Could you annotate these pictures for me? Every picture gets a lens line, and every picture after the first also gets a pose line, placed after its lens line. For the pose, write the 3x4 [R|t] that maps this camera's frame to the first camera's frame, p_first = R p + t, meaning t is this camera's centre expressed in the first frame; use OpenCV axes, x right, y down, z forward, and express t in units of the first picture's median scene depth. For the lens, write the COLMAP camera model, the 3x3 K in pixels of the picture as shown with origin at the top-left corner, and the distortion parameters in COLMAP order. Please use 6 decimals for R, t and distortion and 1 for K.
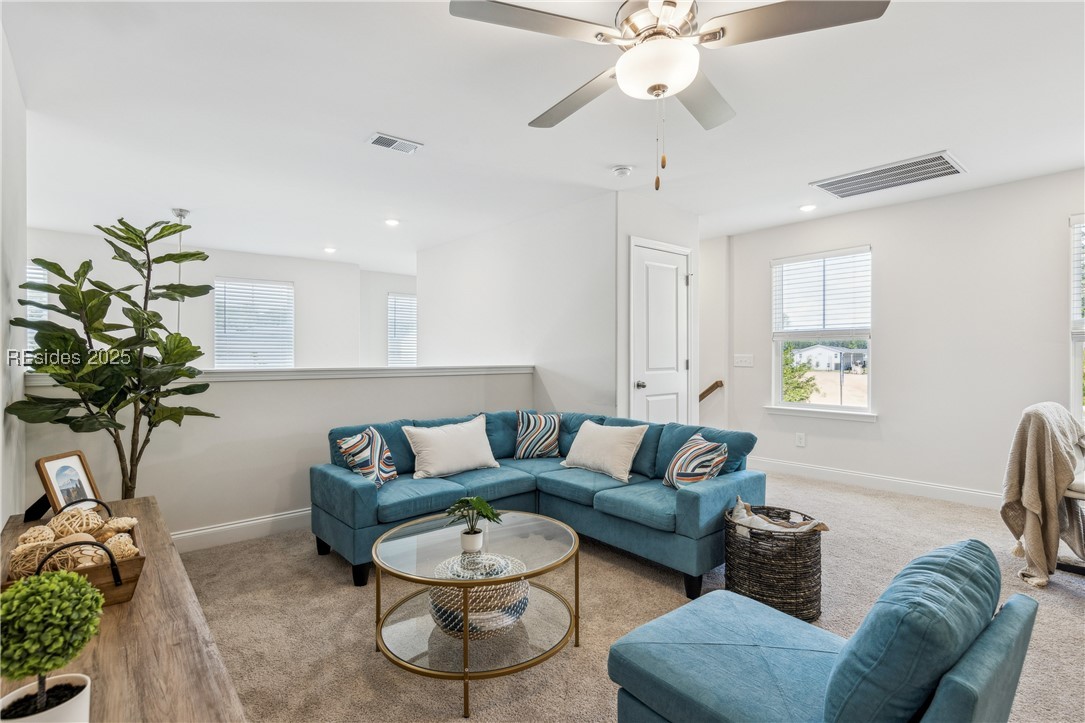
lens RADIAL K [[516.5, 0, 542.2], [0, 516.5, 362.0], [0, 0, 1]] dist [0.005053, 0.000229]
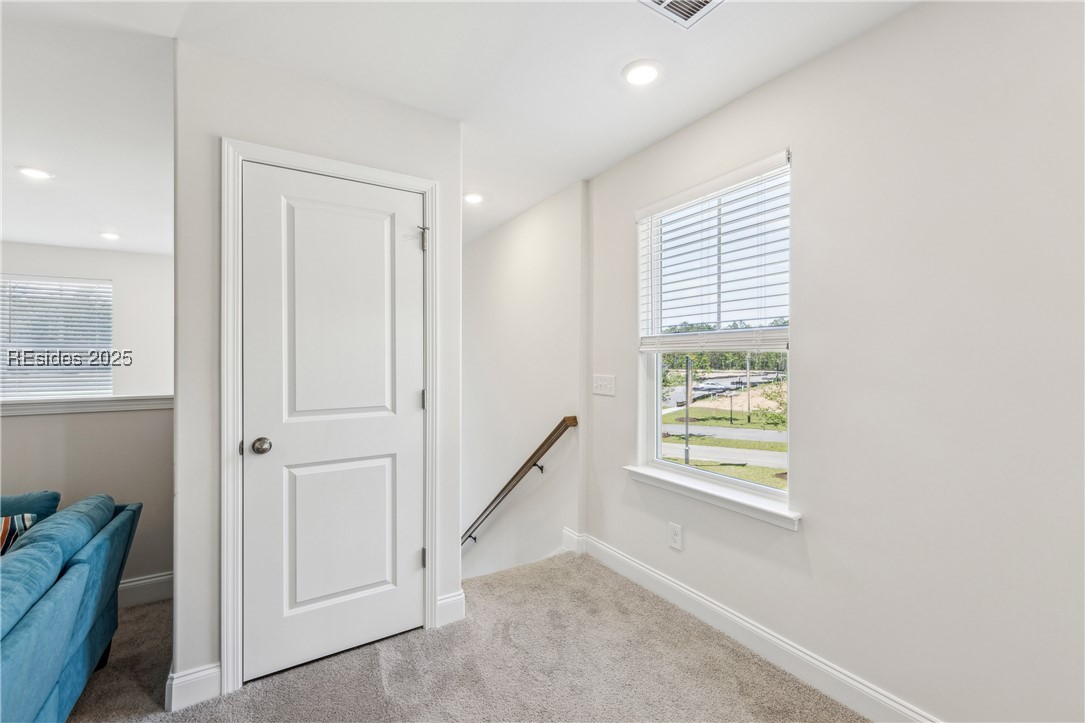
lens RADIAL K [[455.4, 0, 543.9], [0, 455.4, 358.2], [0, 0, 1]] dist [0.002569, 0.000134]
pose [[0.989963, 0.001310, -0.141320, 0.432559], [-0.003385, 0.999890, -0.014440, -0.028197], [0.141285, 0.014774, 0.989859, 0.512472]]
